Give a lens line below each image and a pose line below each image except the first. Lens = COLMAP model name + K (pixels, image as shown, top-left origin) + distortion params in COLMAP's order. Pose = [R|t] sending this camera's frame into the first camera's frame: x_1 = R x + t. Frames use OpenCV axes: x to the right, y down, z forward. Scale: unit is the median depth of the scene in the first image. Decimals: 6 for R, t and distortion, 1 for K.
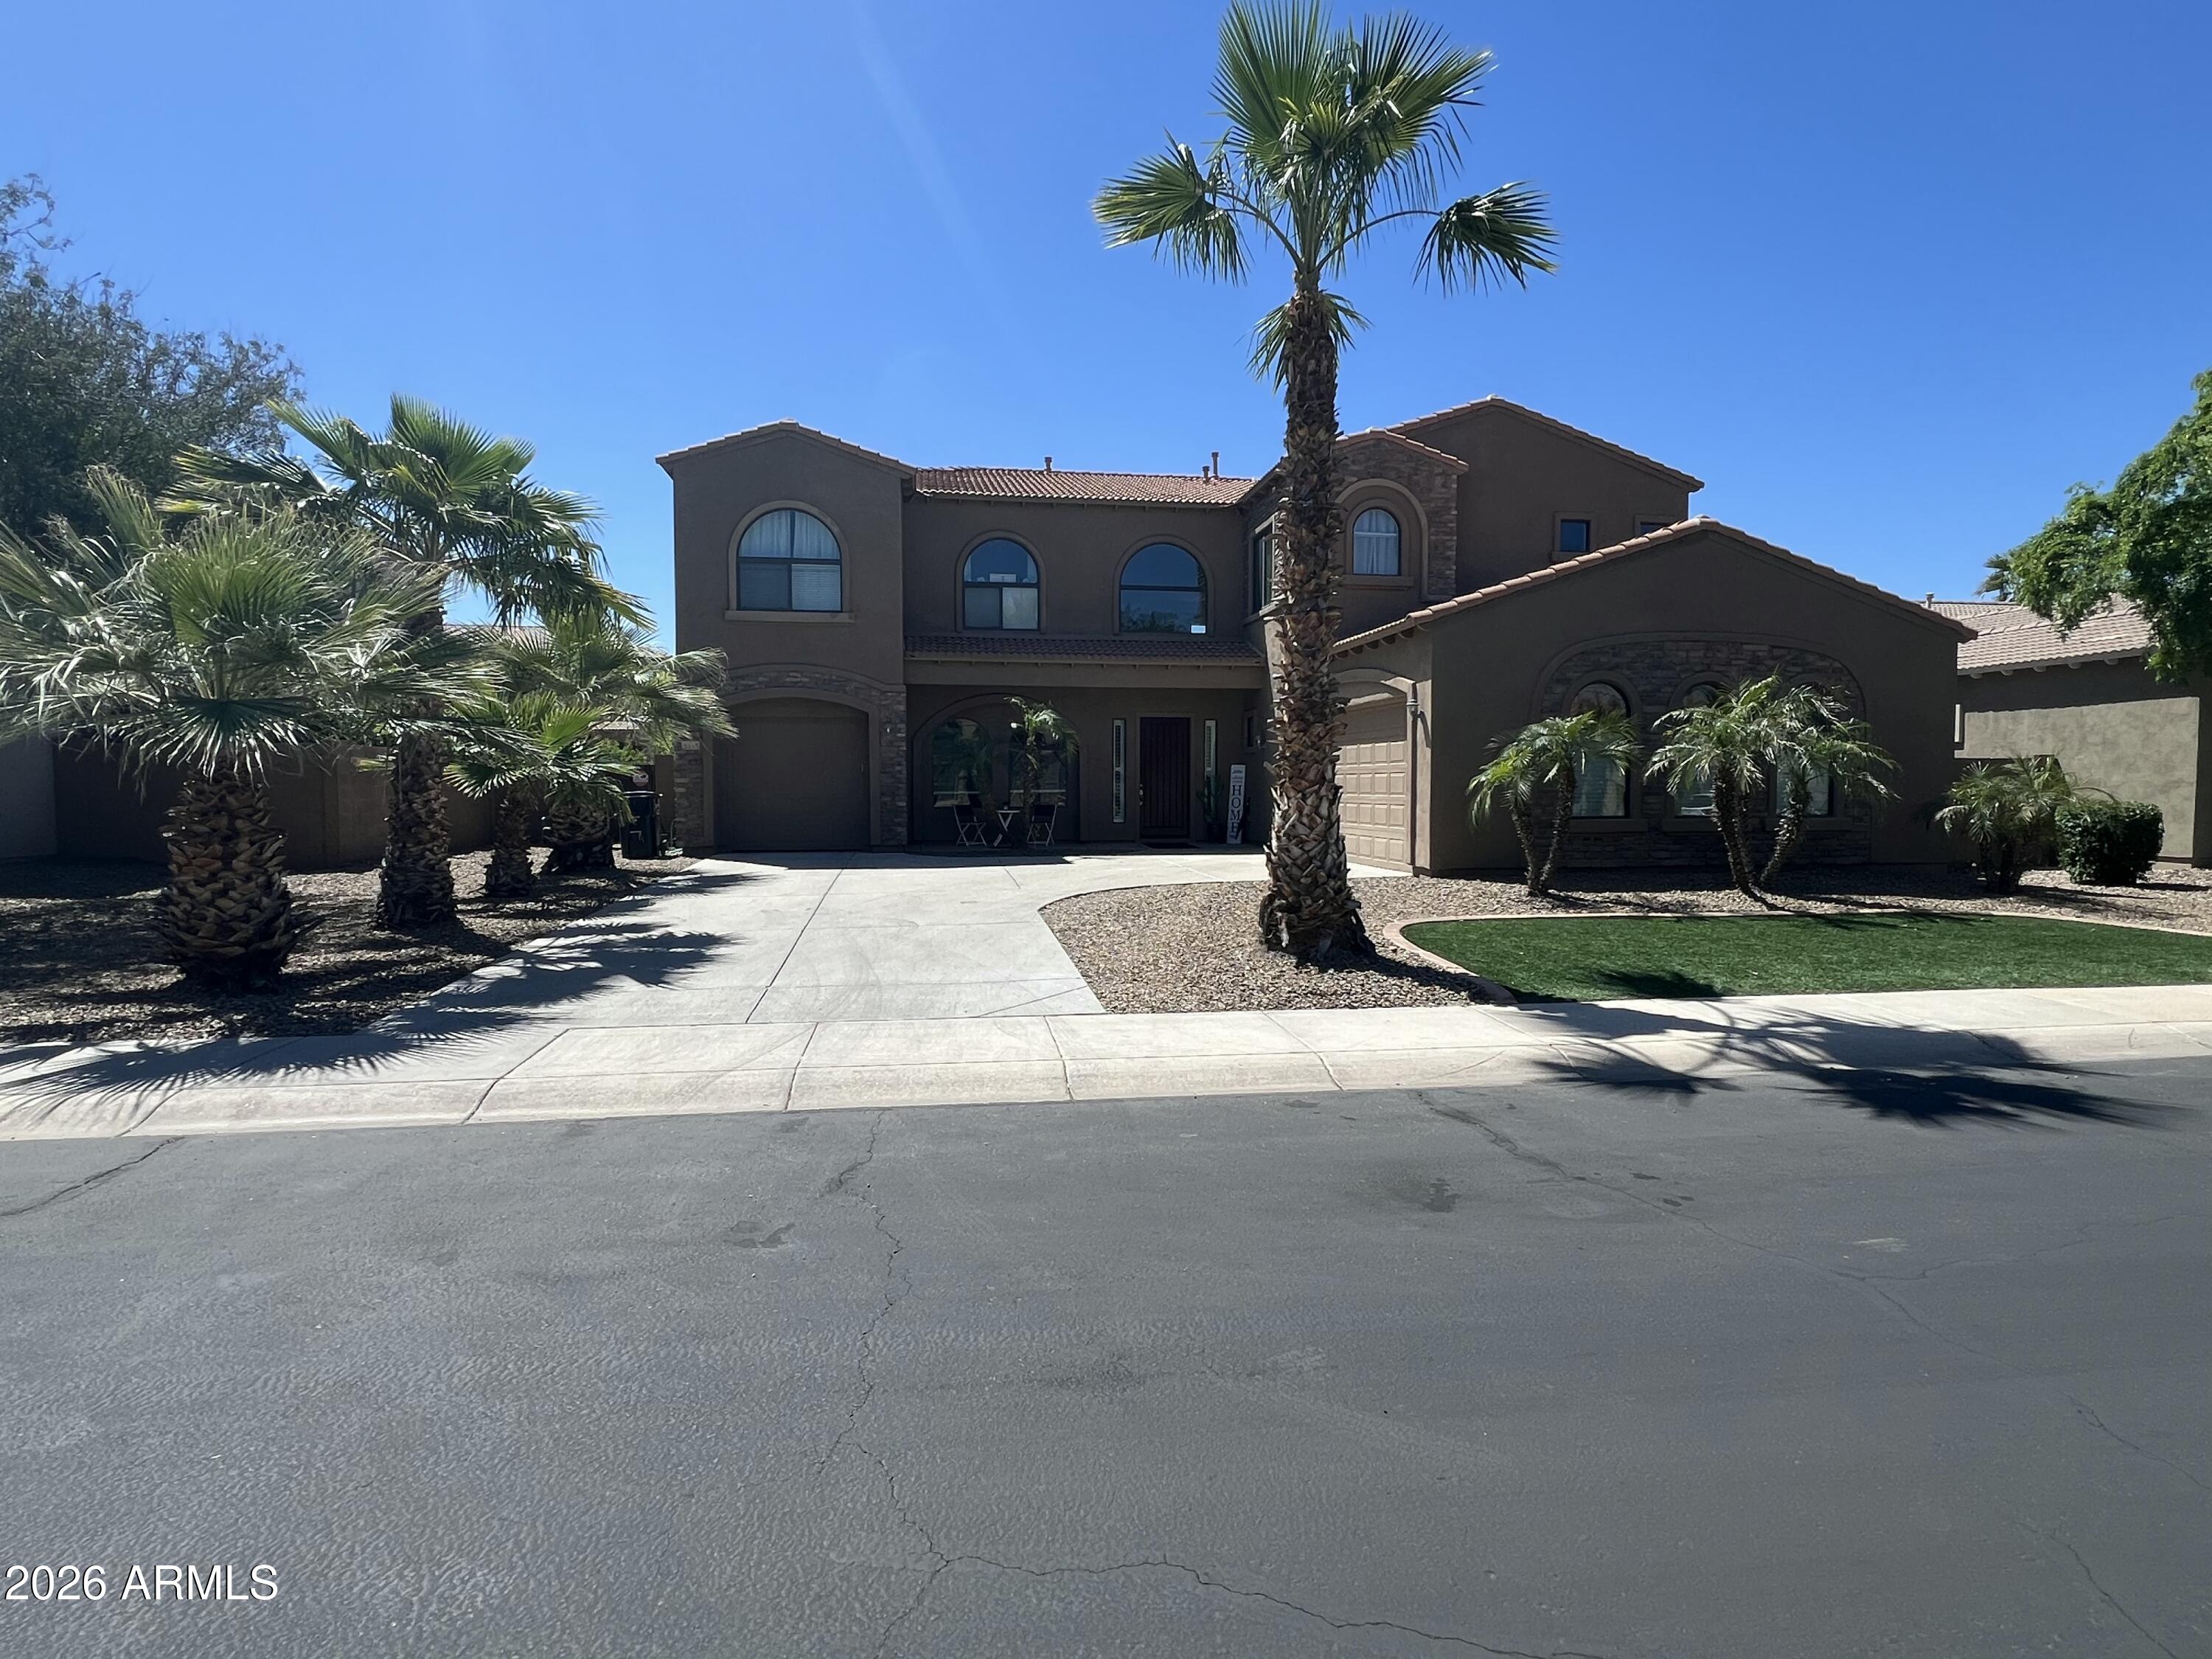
lens RADIAL K [[1174.2, 0, 1099.1], [0, 1174.2, 822.6], [0, 0, 1]] dist [-0.001858, -0.000132]
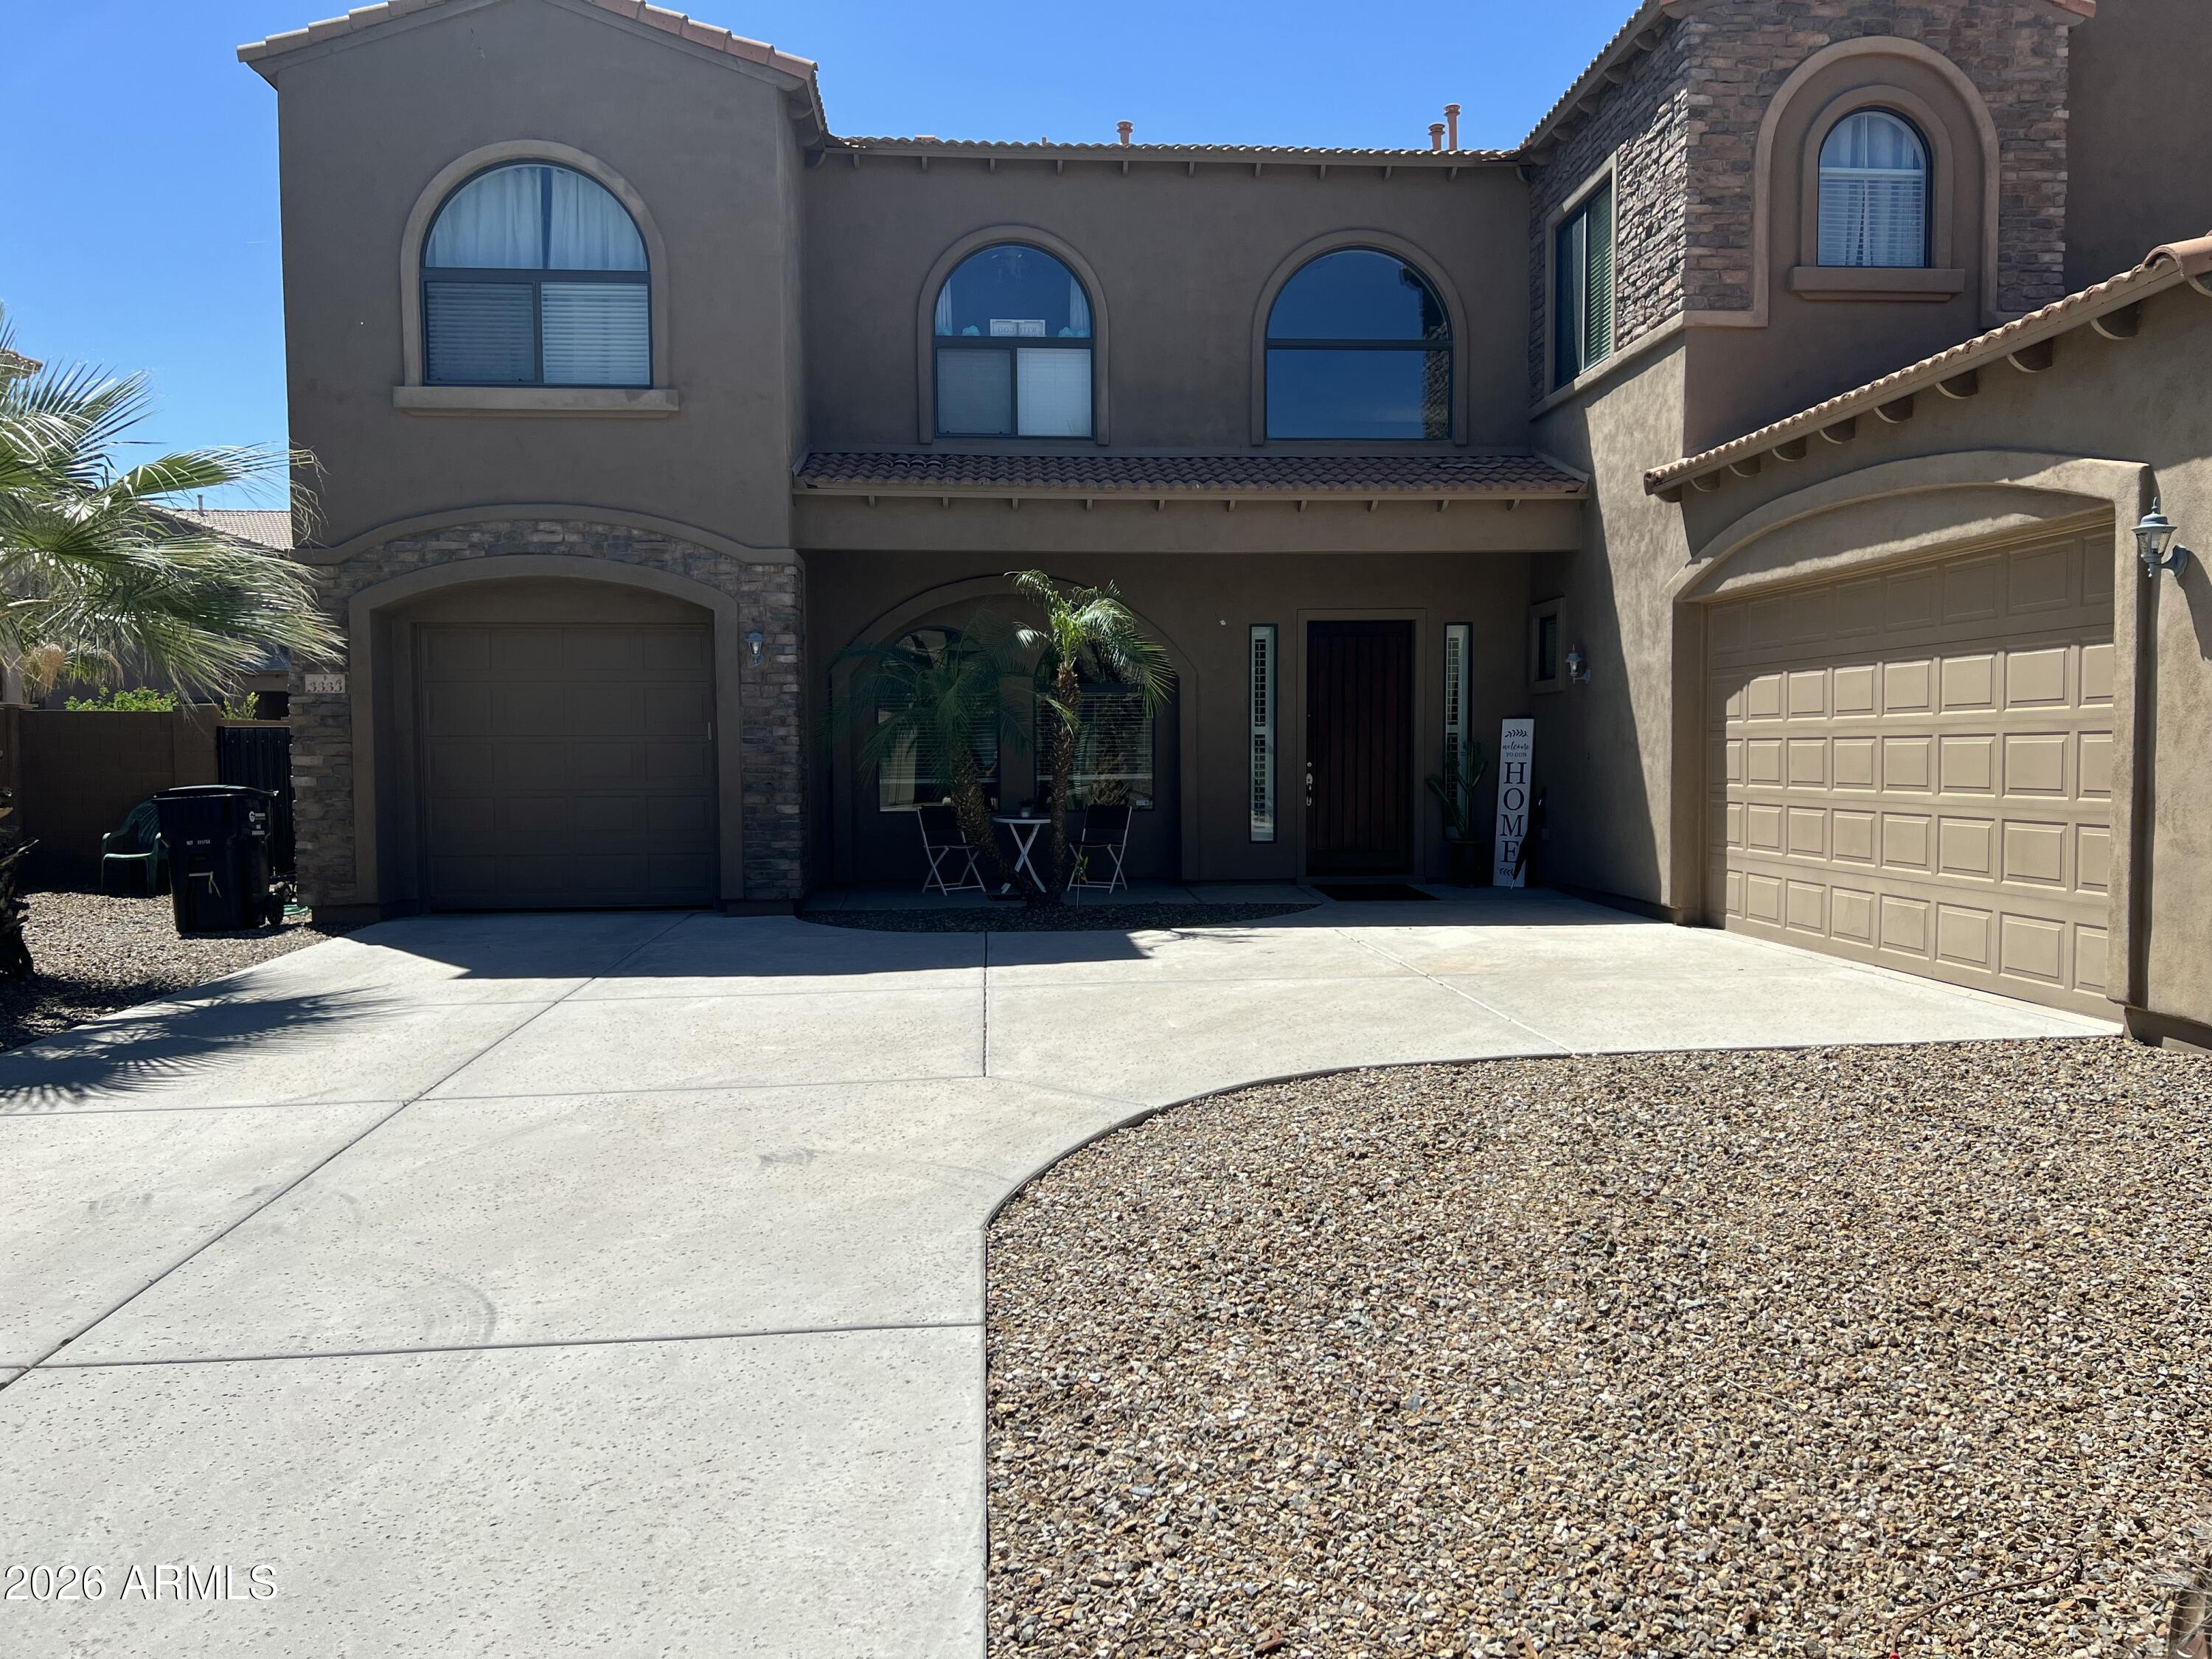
lens RADIAL K [[1655.2, 0, 1108.3], [0, 1655.2, 821.0], [0, 0, 1]] dist [0.069392, -0.083306]
pose [[0.997053, -0.002633, -0.076674, 0.006393], [0.003320, 0.999956, 0.008829, -0.016960], [0.076647, -0.009057, 0.997017, 0.369997]]
